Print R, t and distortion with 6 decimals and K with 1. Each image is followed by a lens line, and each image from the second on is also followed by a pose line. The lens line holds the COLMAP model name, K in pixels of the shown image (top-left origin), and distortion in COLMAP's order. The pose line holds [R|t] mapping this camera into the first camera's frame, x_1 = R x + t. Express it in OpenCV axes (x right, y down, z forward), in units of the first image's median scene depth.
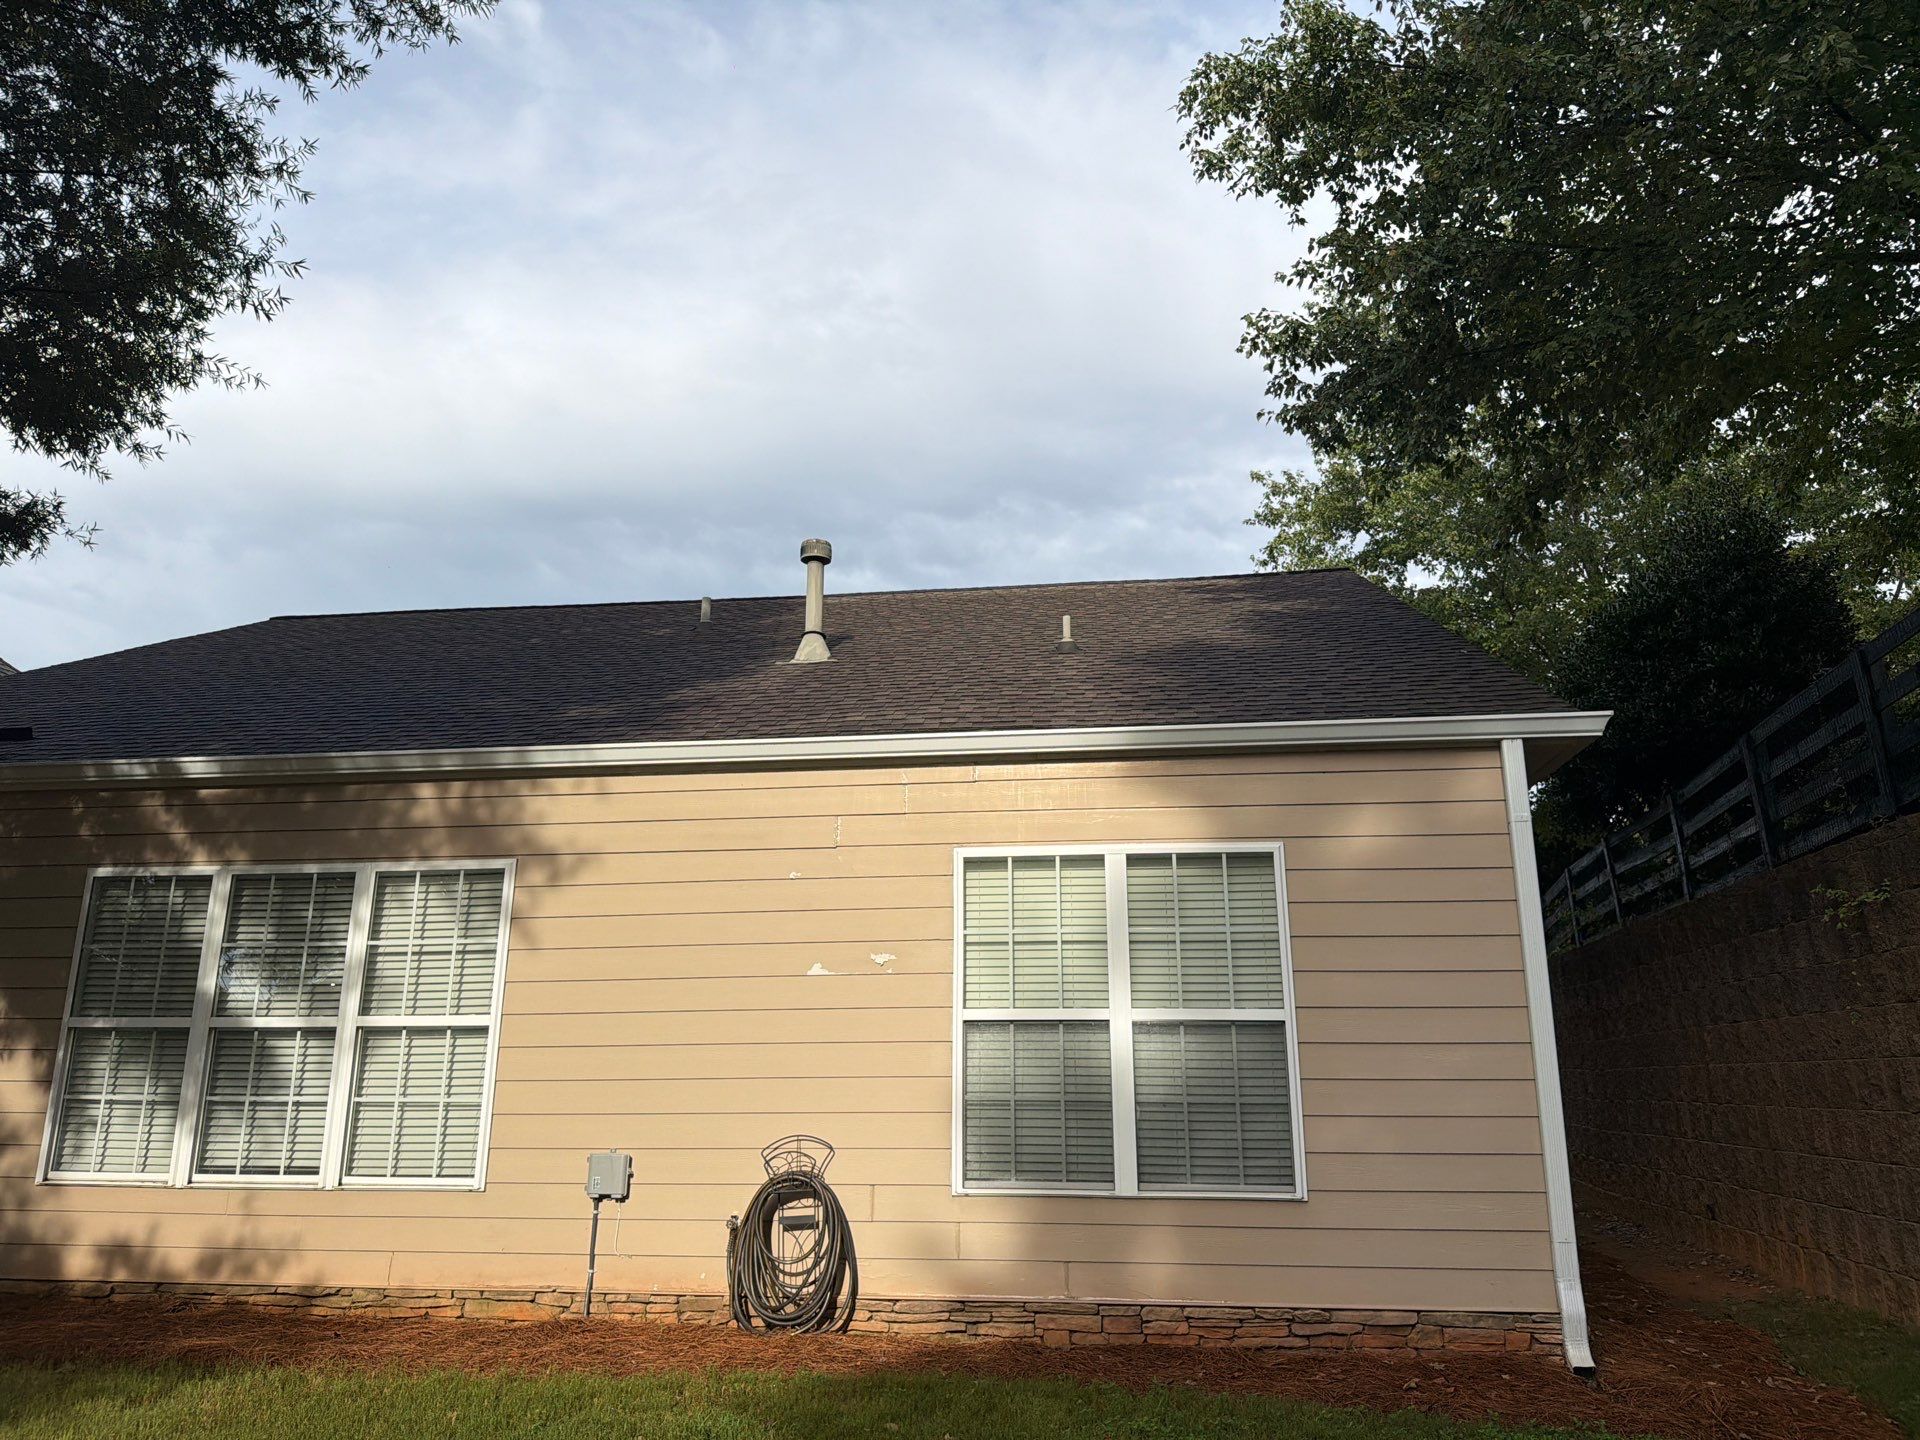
lens RADIAL K [[1320.6, 0, 968.0], [0, 1320.6, 708.7], [0, 0, 1]] dist [0.080525, -0.077812]
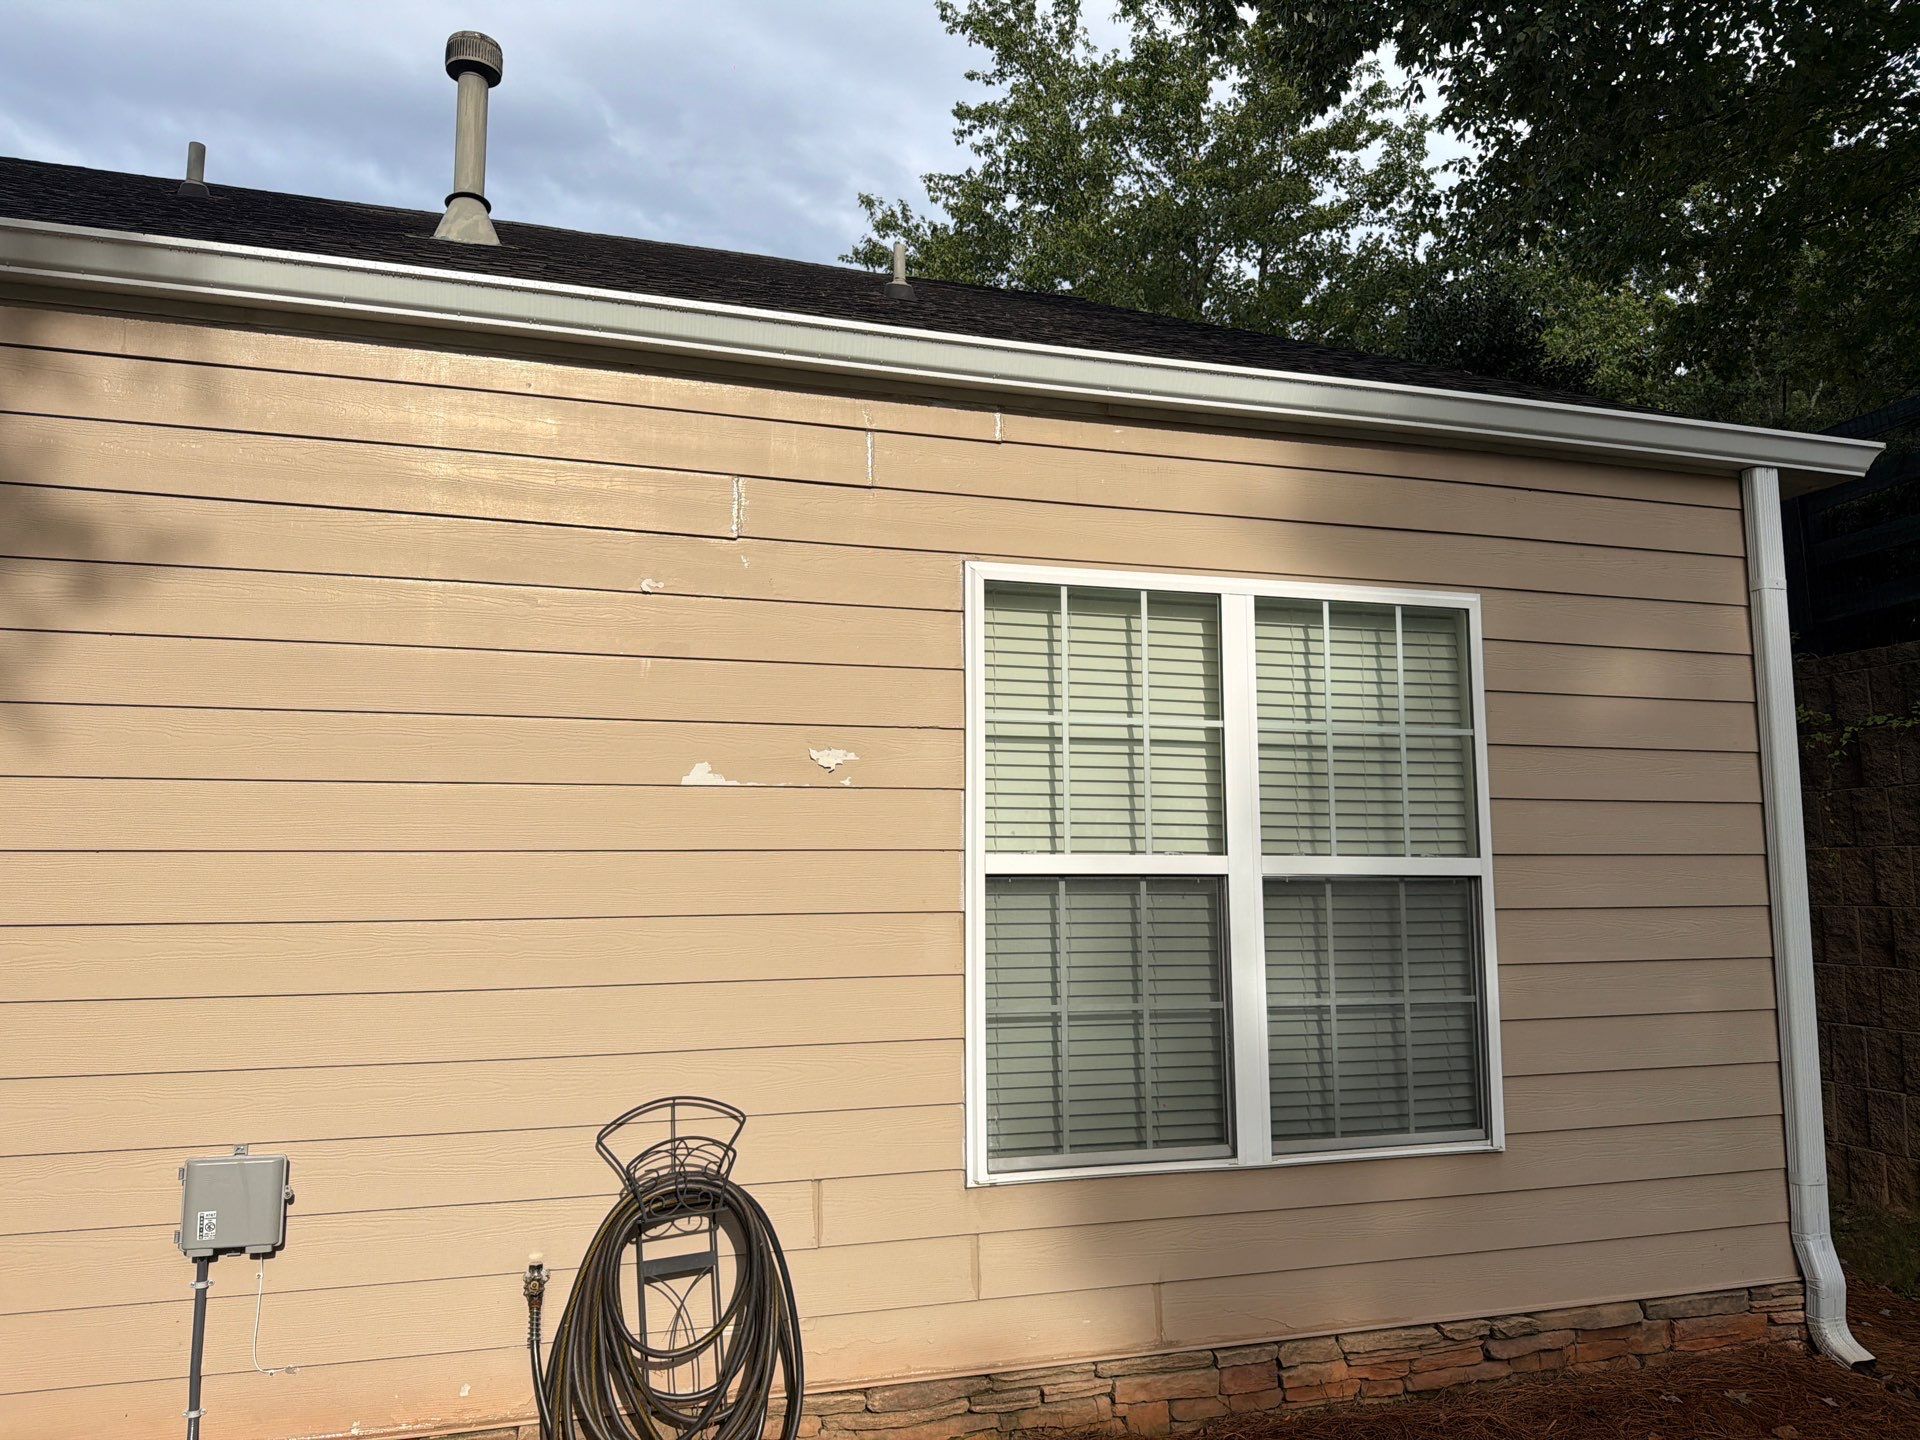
lens RADIAL K [[1449.1, 0, 963.6], [0, 1449.1, 708.1], [0, 0, 1]] dist [0.030681, -0.002751]
pose [[0.905219, 0.050250, 0.421963, -0.272824], [-0.101488, 0.989814, 0.099845, 0.112426], [-0.412647, -0.133206, 0.901098, 0.492317]]
